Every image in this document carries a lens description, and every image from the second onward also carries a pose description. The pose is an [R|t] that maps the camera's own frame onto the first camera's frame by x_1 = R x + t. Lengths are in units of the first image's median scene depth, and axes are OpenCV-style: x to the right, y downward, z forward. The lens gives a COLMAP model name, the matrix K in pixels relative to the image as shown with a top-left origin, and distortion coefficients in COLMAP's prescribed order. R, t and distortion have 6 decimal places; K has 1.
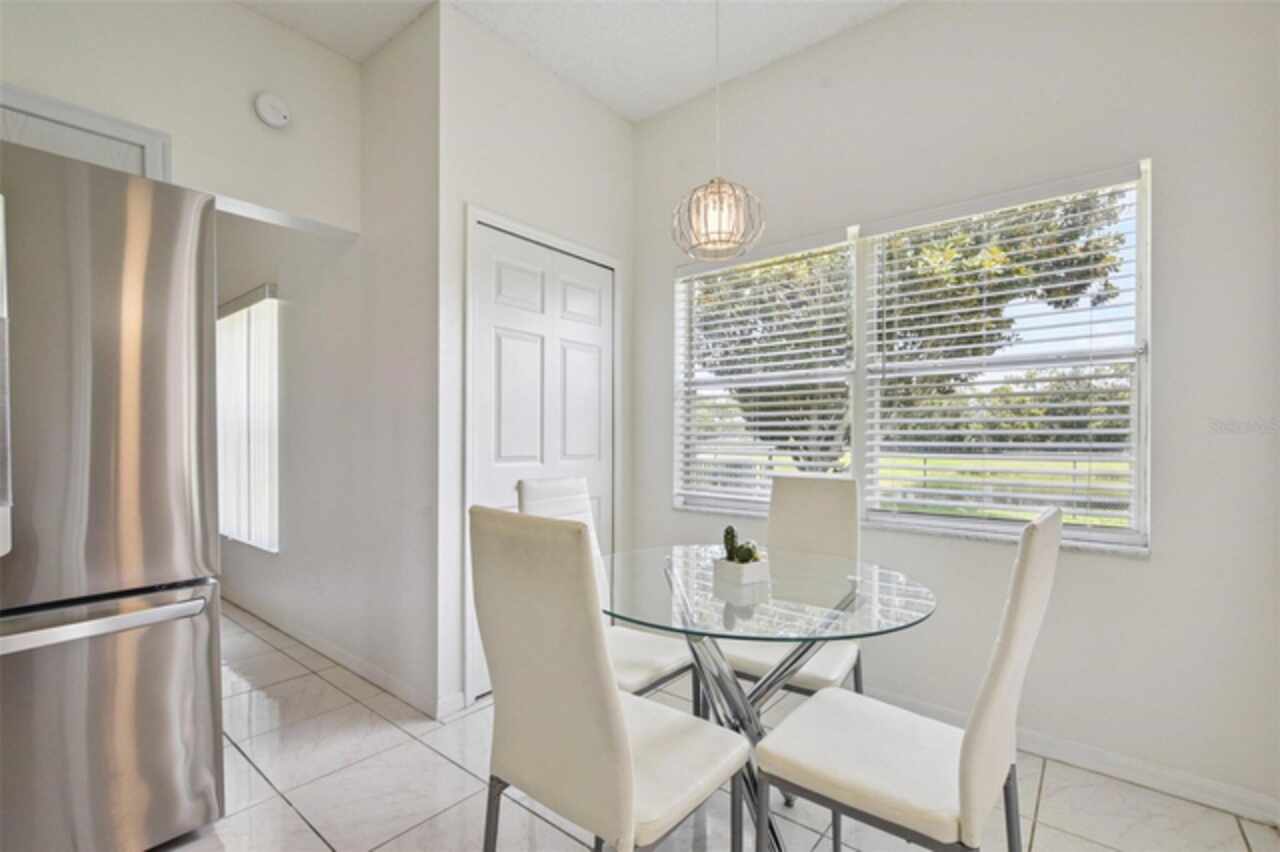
lens RADIAL K [[569.0, 0, 641.8], [0, 569.0, 437.0], [0, 0, 1]] dist [-0.014900, -0.000200]
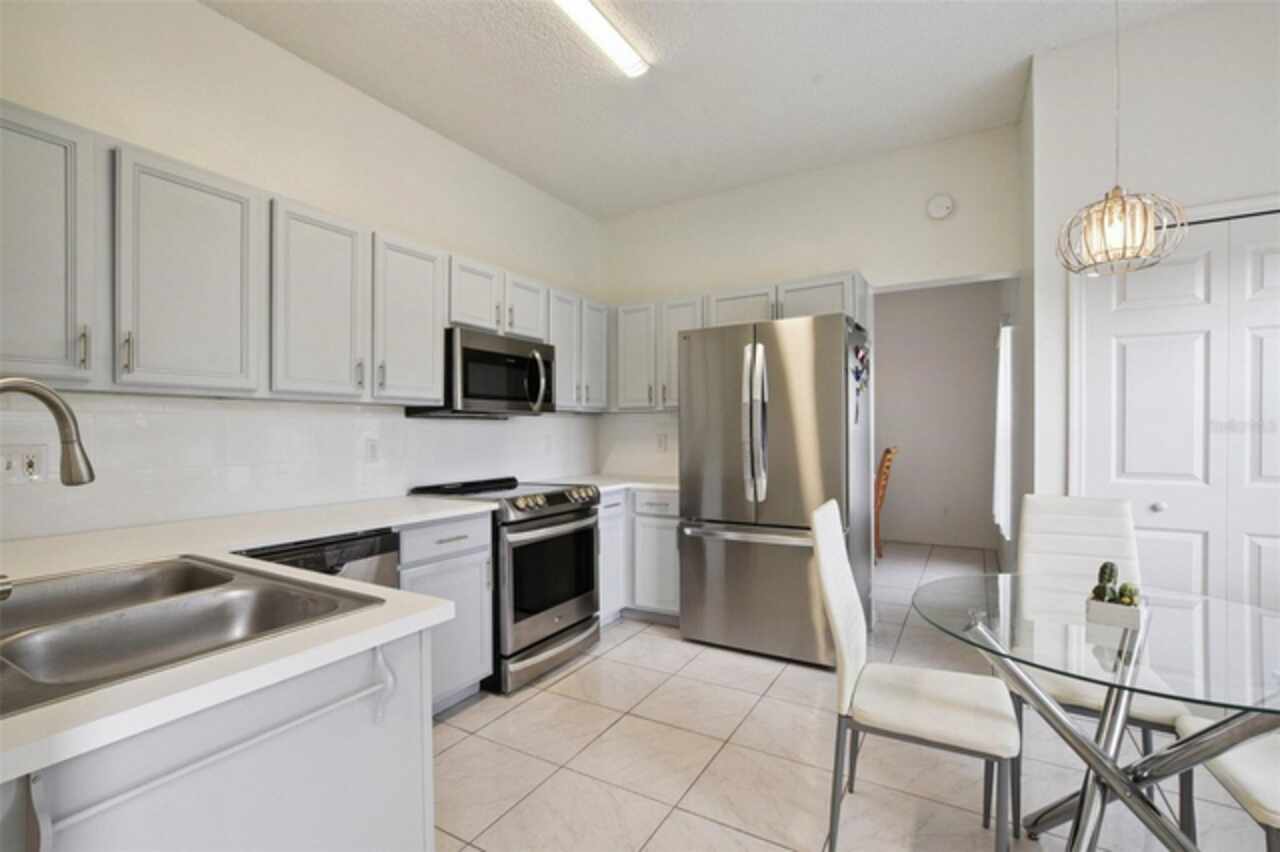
lens RADIAL K [[569.0, 0, 639.7], [0, 569.0, 430.9], [0, 0, 1]] dist [-0.014900, -0.000200]
pose [[0.146465, -0.000572, -0.989216, 0.553937], [0.004217, 0.999991, 0.000046, -0.037664], [0.989207, -0.004178, 0.146466, 0.068421]]
